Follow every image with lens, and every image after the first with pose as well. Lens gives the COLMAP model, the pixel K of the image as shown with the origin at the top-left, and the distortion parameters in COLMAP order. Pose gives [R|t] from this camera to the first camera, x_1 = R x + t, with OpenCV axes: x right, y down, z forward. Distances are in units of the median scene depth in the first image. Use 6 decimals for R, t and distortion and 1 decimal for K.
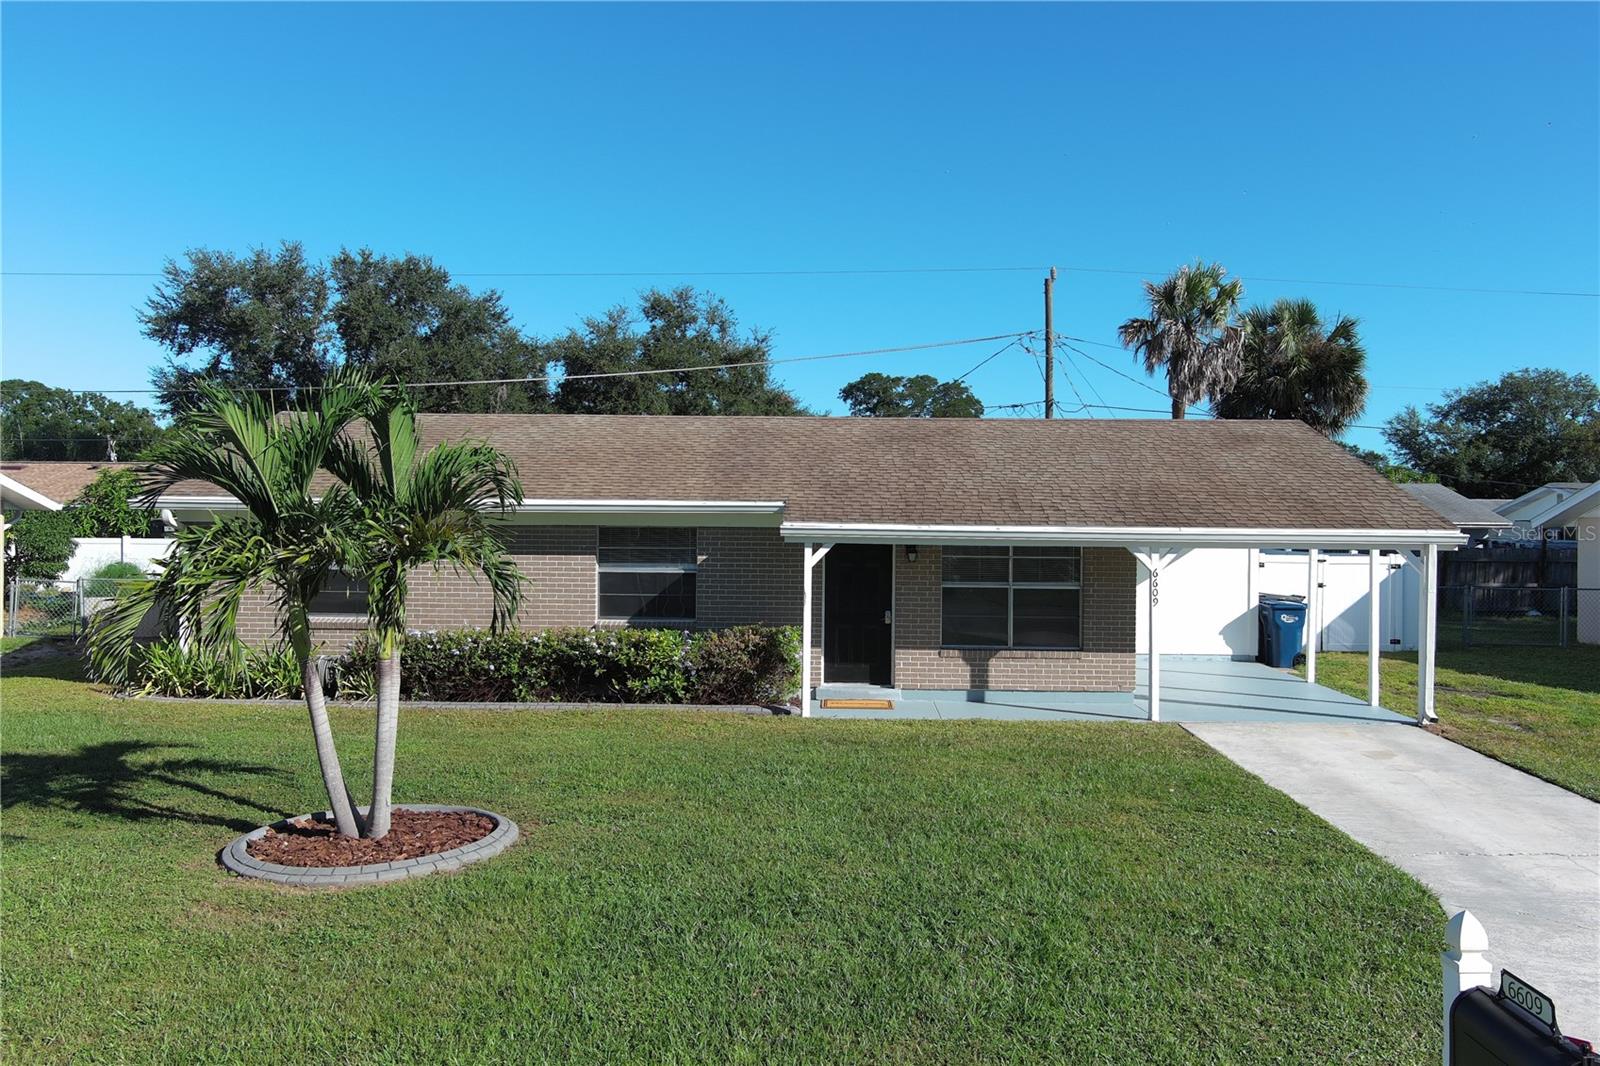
lens RADIAL K [[1232.8, 0, 798.3], [0, 1232.8, 539.4], [0, 0, 1]] dist [0.025309, -0.028196]
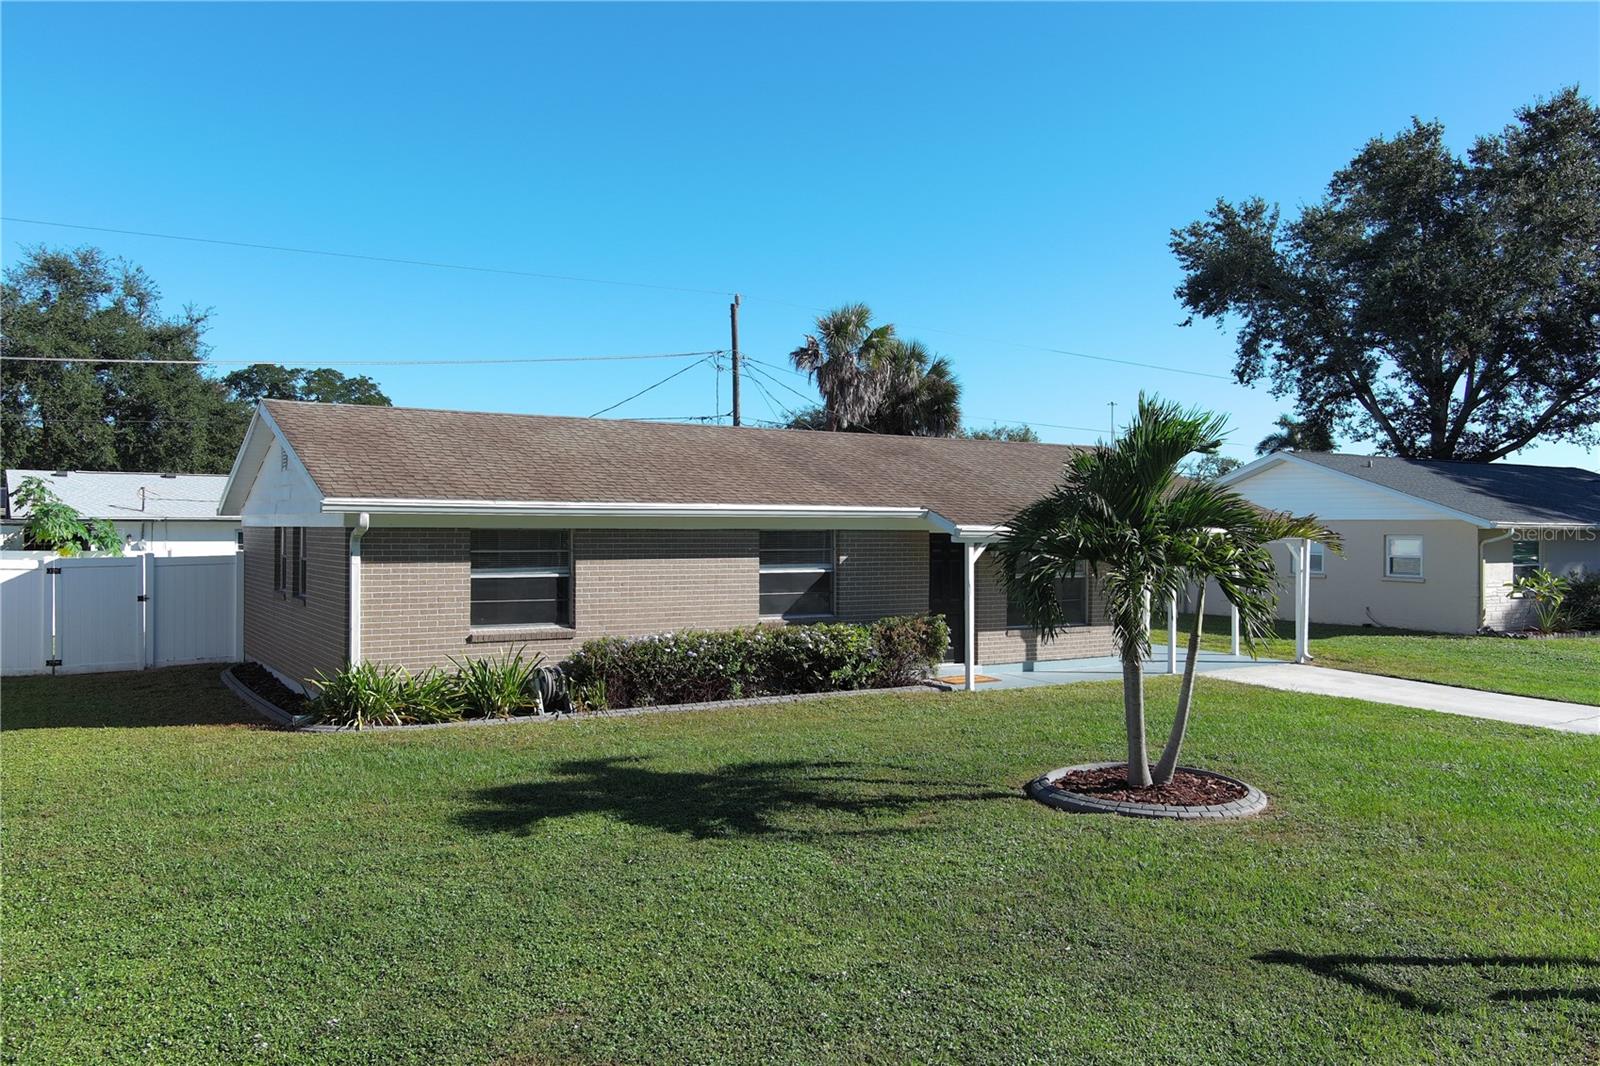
lens RADIAL K [[1232.8, 0, 801.7], [0, 1232.8, 542.4], [0, 0, 1]] dist [0.025309, -0.028196]
pose [[0.835745, -0.011265, 0.549002, -0.559764], [0.010981, 0.999932, 0.003801, -0.002709], [-0.549008, 0.002852, 0.835812, 0.075799]]
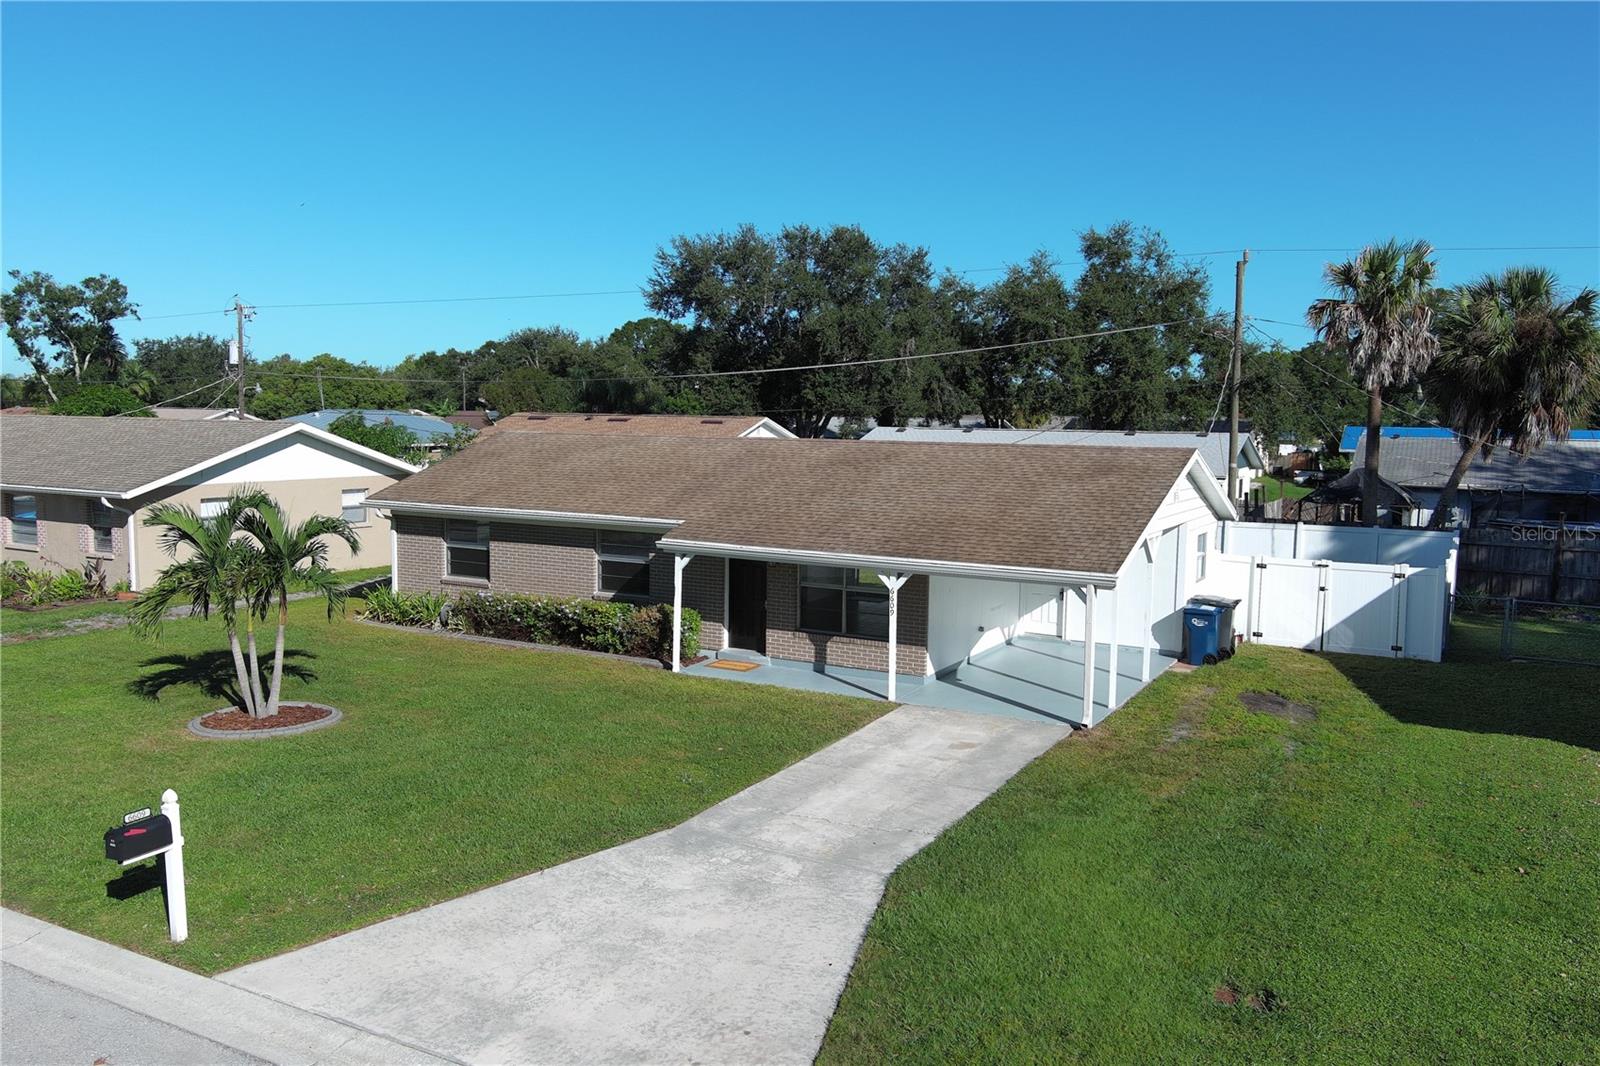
lens RADIAL K [[1232.8, 0, 792.4], [0, 1232.8, 523.9], [0, 0, 1]] dist [0.025309, -0.028196]
pose [[0.880880, 0.044414, -0.471252, 0.584437], [-0.011941, 0.997356, 0.071678, -0.098930], [0.473190, -0.057512, 0.879081, -0.149913]]
